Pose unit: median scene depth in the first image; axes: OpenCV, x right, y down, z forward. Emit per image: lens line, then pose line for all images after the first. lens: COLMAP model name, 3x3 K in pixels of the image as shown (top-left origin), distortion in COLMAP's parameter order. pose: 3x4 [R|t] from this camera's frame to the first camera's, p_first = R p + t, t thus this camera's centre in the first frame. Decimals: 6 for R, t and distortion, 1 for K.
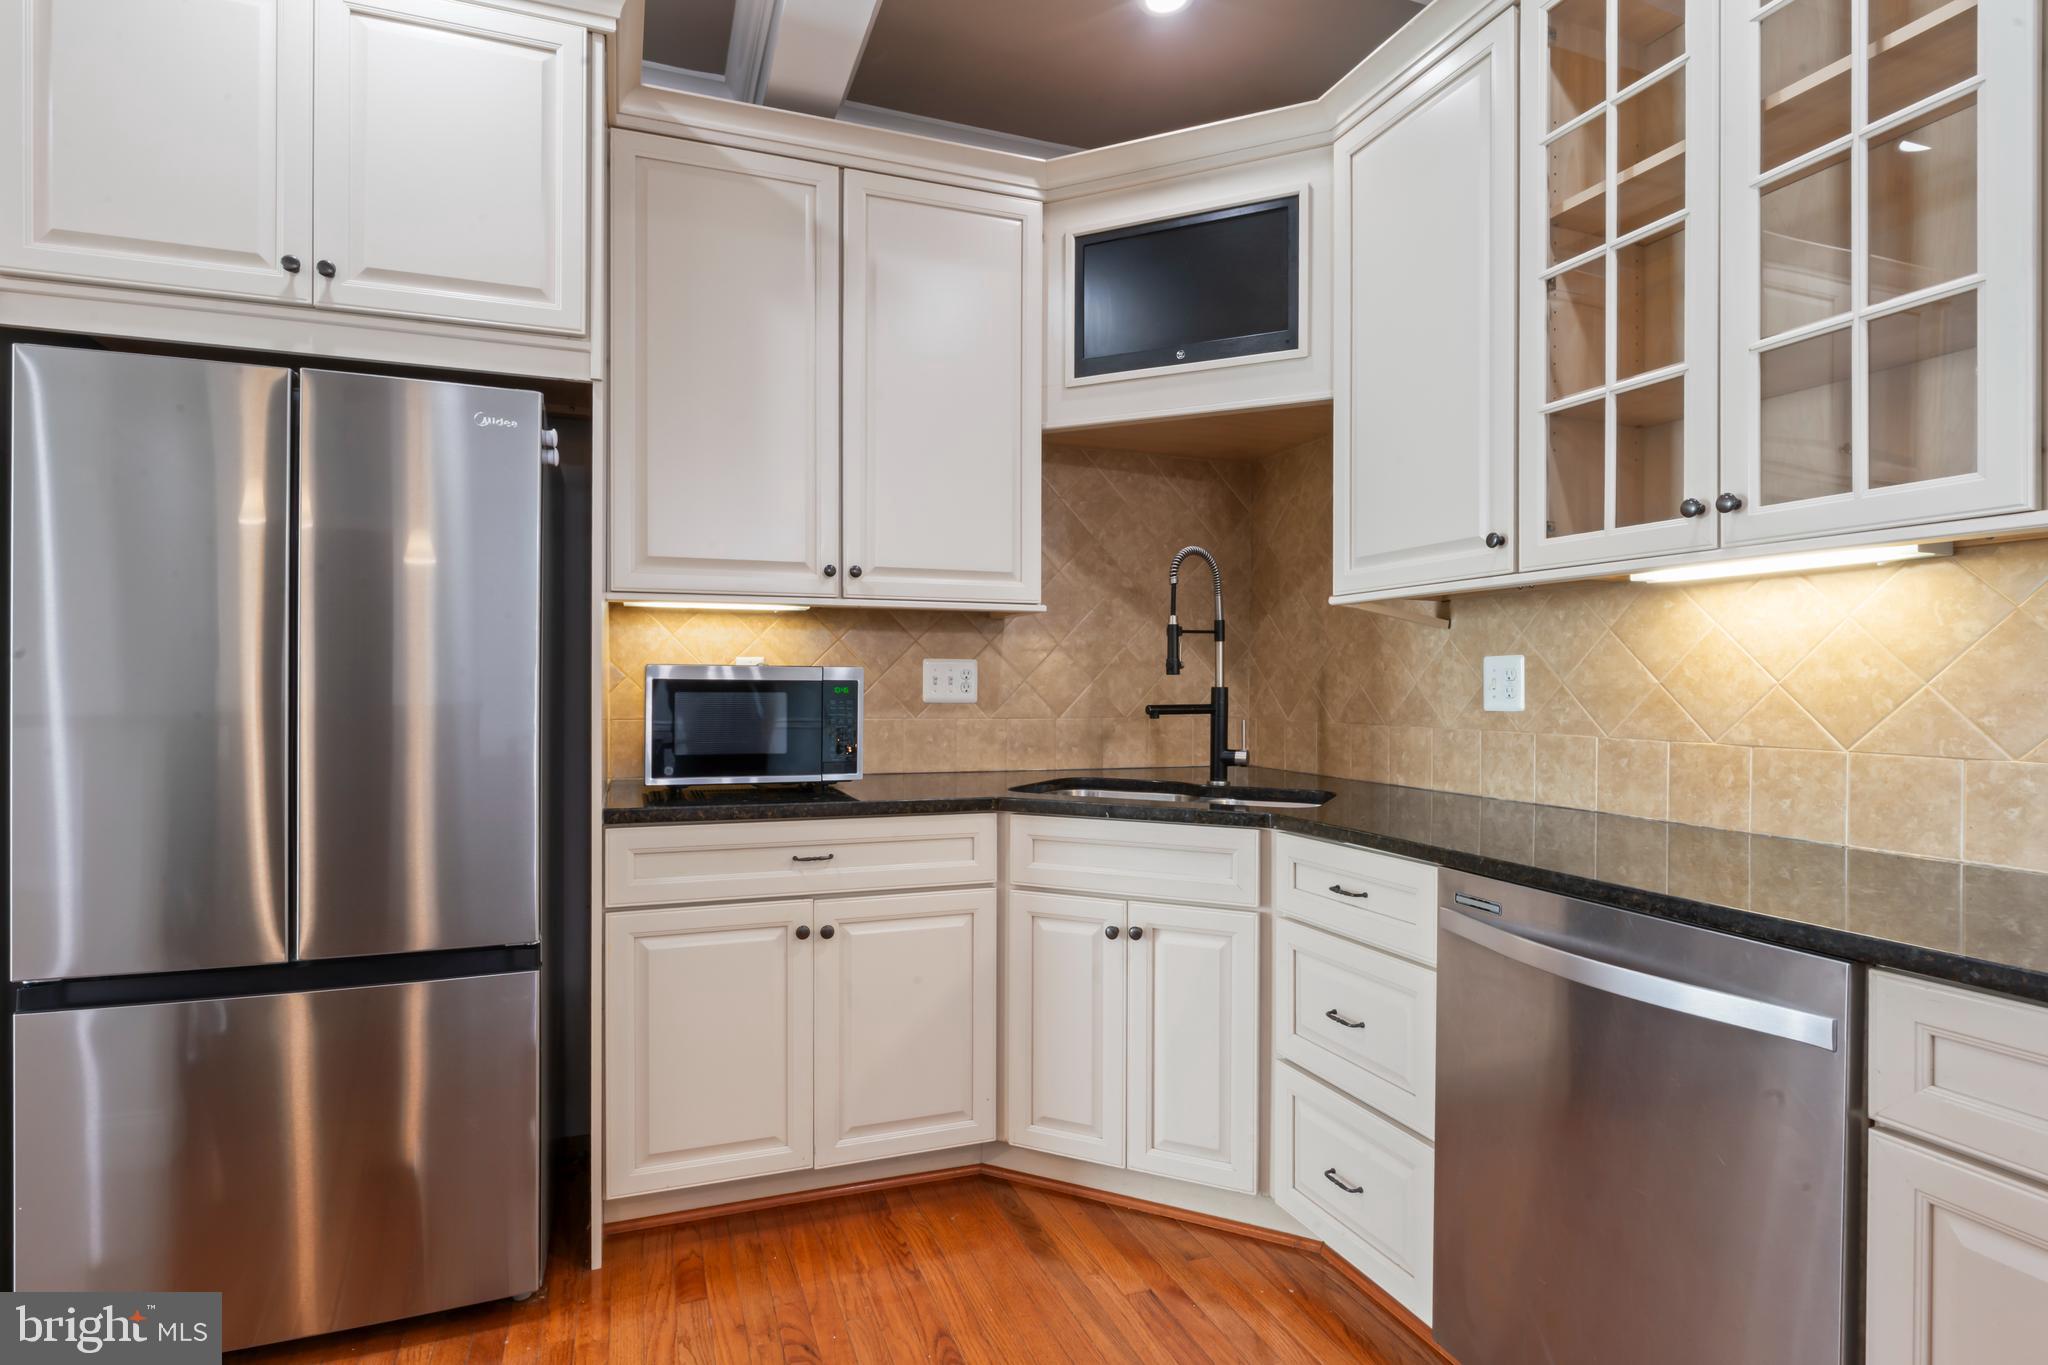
lens RADIAL K [[1008.9, 0, 1024.7], [0, 1008.9, 689.3], [0, 0, 1]] dist [-0.012816, 0.003312]
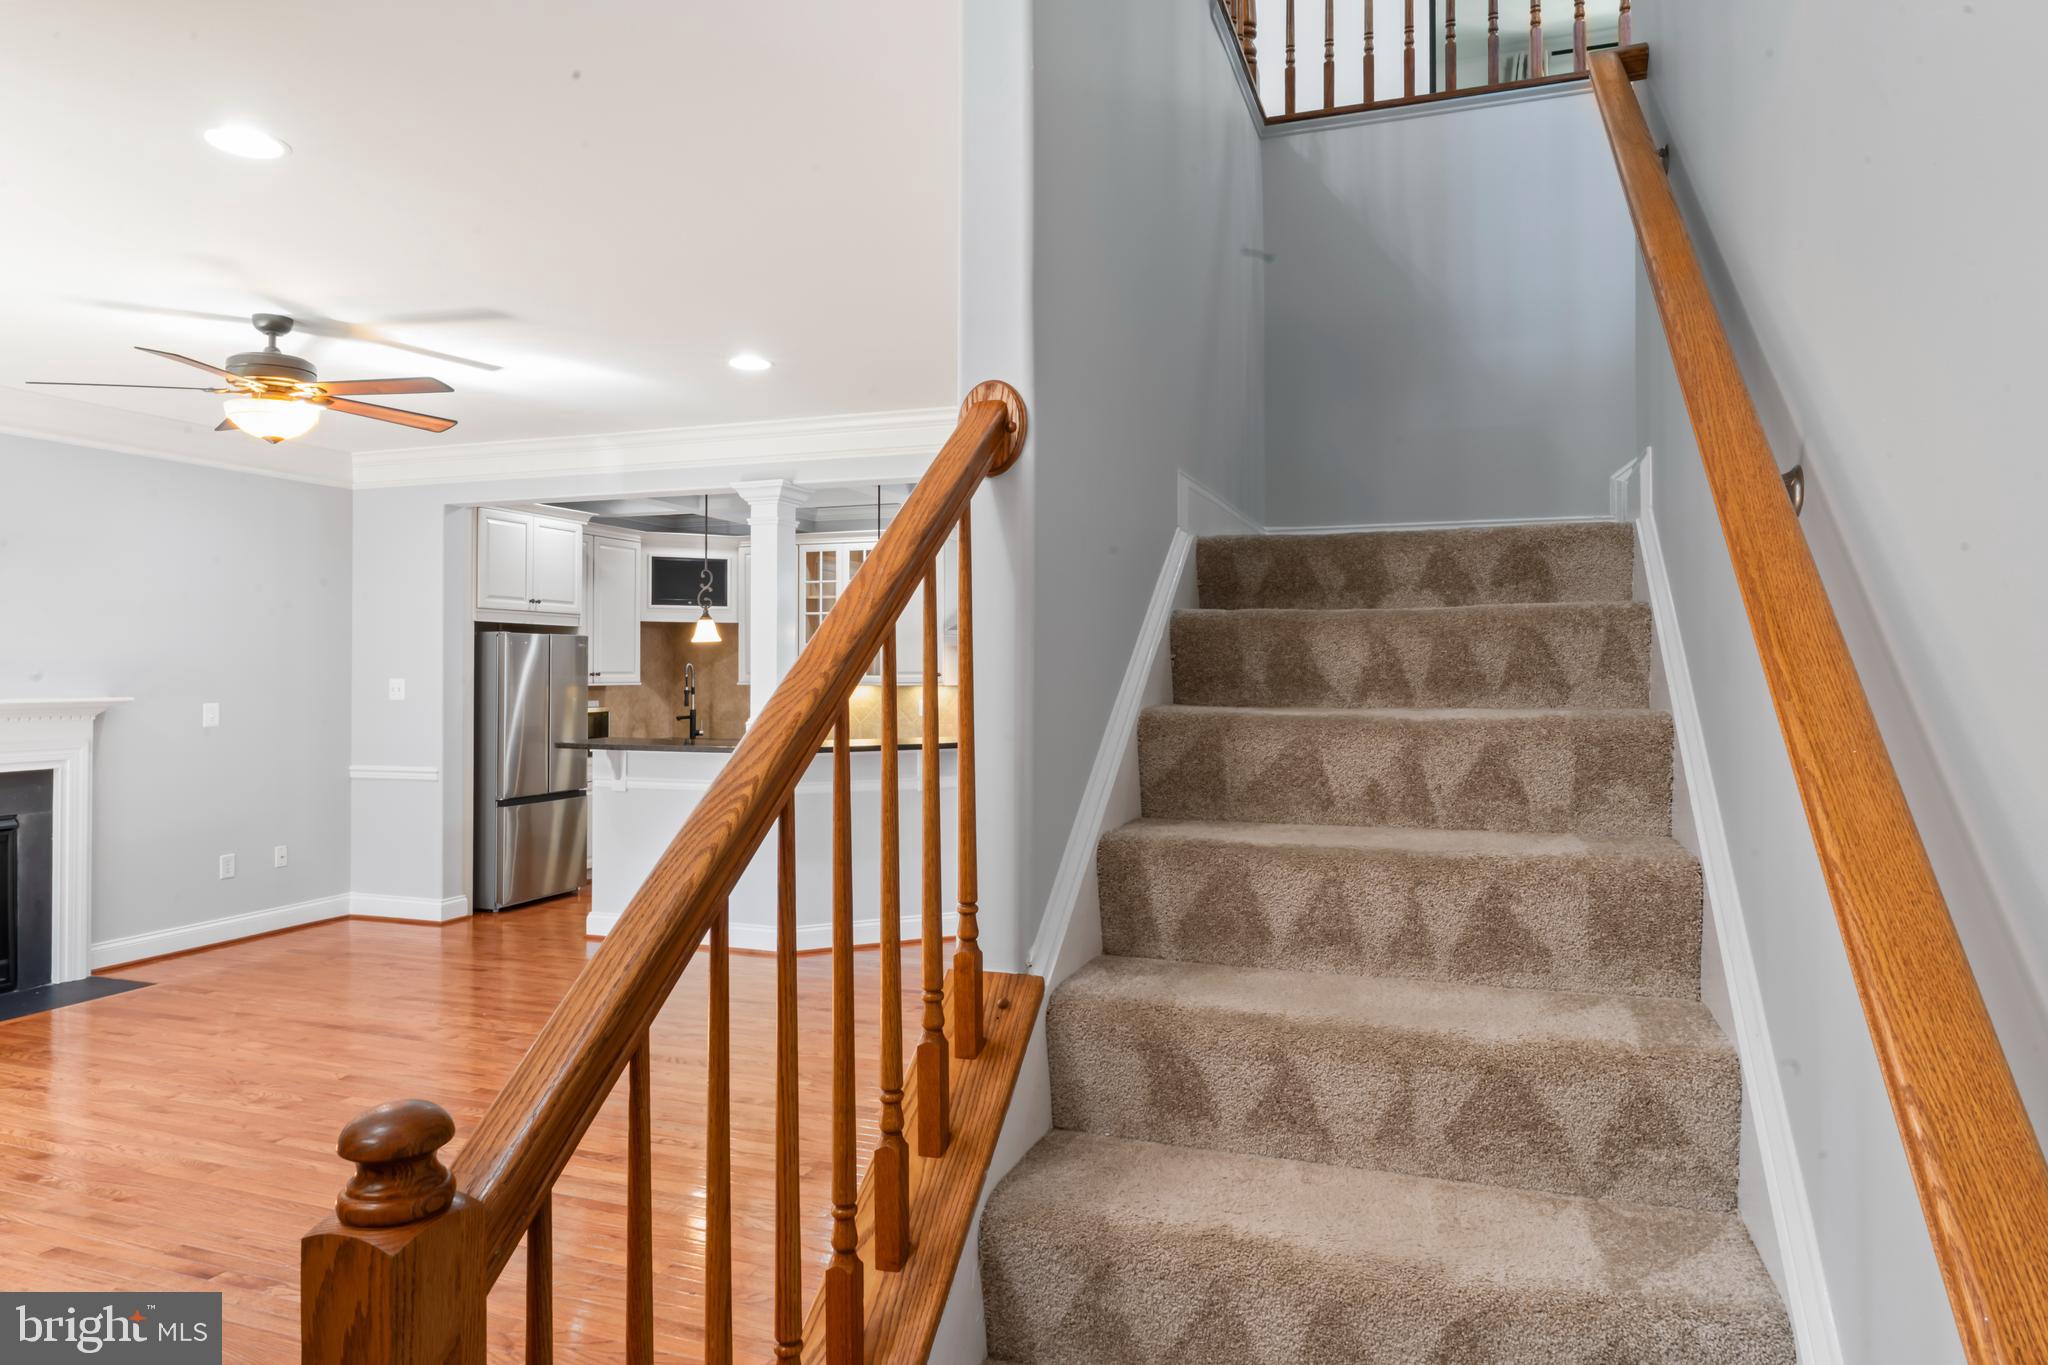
lens RADIAL K [[1264.1, 0, 1030.3], [0, 1264.1, 653.3], [0, 0, 1]] dist [0.004606, -0.000757]
pose [[0.648656, 0.007942, 0.761040, -2.485684], [0.006901, 0.999843, -0.016316, -0.125535], [-0.761051, 0.015836, 0.648499, -2.703529]]
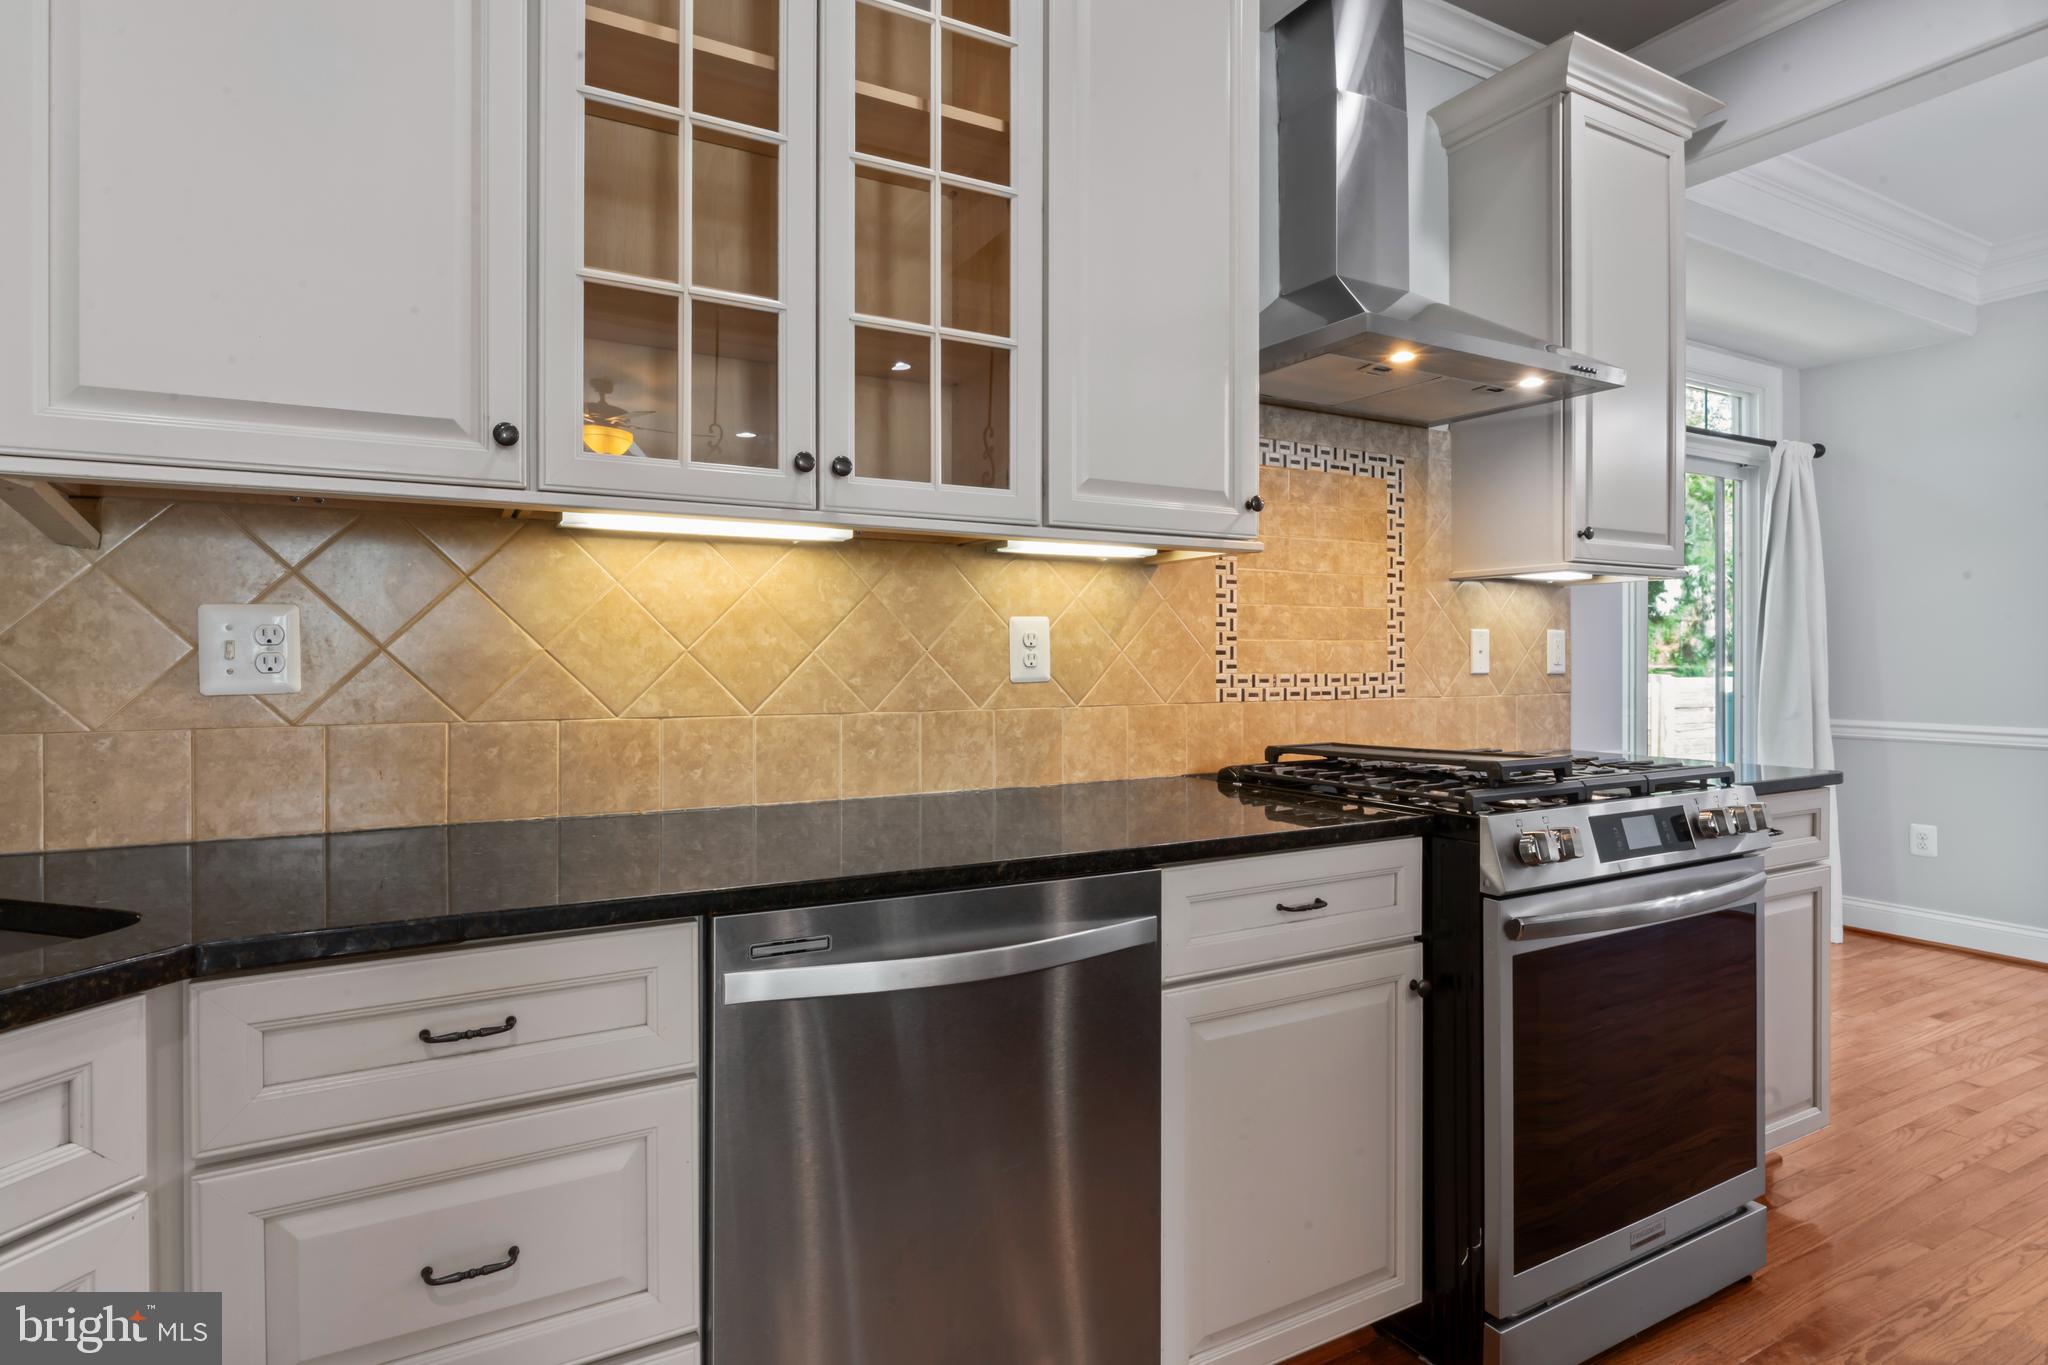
lens RADIAL K [[1076.6, 0, 1019.4], [0, 1076.6, 648.0], [0, 0, 1]] dist [-0.011840, 0.002584]
pose [[-0.143989, 0.005888, 0.989562, -0.254517], [0.005209, 0.999973, -0.005192, -0.000827], [-0.989566, 0.004407, -0.144016, 0.676521]]
